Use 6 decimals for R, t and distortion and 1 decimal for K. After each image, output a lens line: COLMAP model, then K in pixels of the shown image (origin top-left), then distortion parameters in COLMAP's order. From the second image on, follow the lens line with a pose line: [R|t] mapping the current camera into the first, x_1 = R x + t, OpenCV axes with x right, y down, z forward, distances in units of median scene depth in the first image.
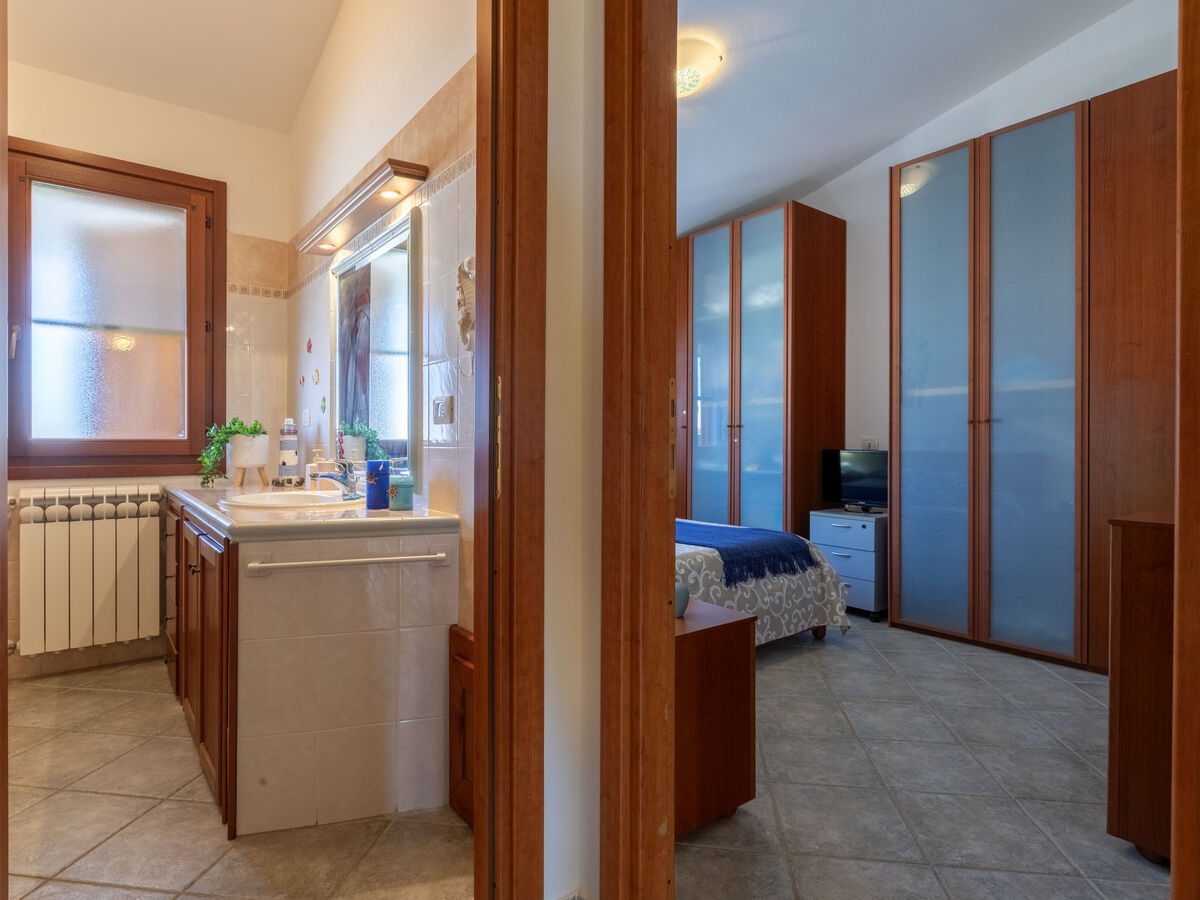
lens RADIAL K [[640.5, 0, 601.3], [0, 640.5, 445.7], [0, 0, 1]] dist [-0.004811, -0.000882]
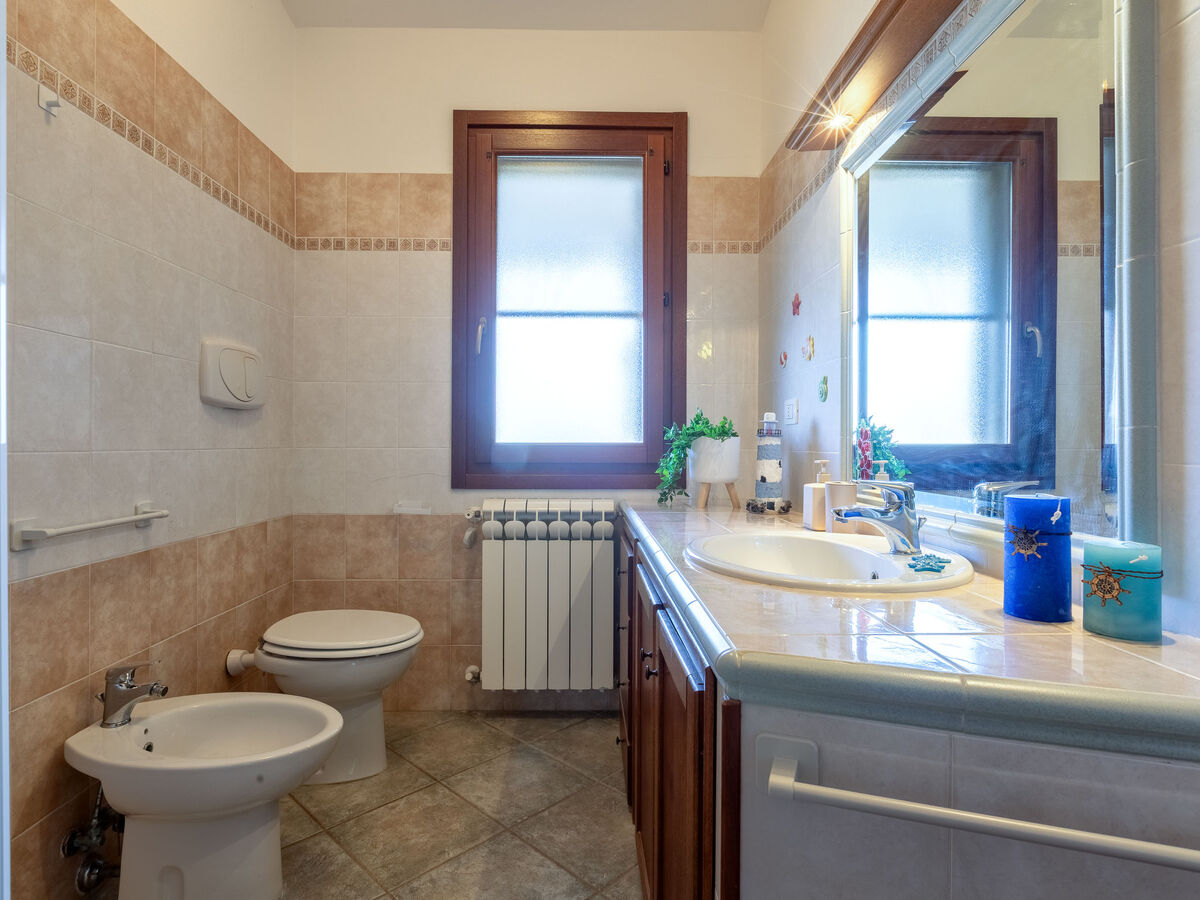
lens RADIAL K [[640.5, 0, 601.3], [0, 640.5, 445.7], [0, 0, 1]] dist [-0.004811, -0.000882]
pose [[0.798583, 0.000572, -0.601884, -0.219294], [-0.003254, 0.999989, -0.003368, -0.004652], [0.601875, 0.004648, 0.798576, 0.346028]]
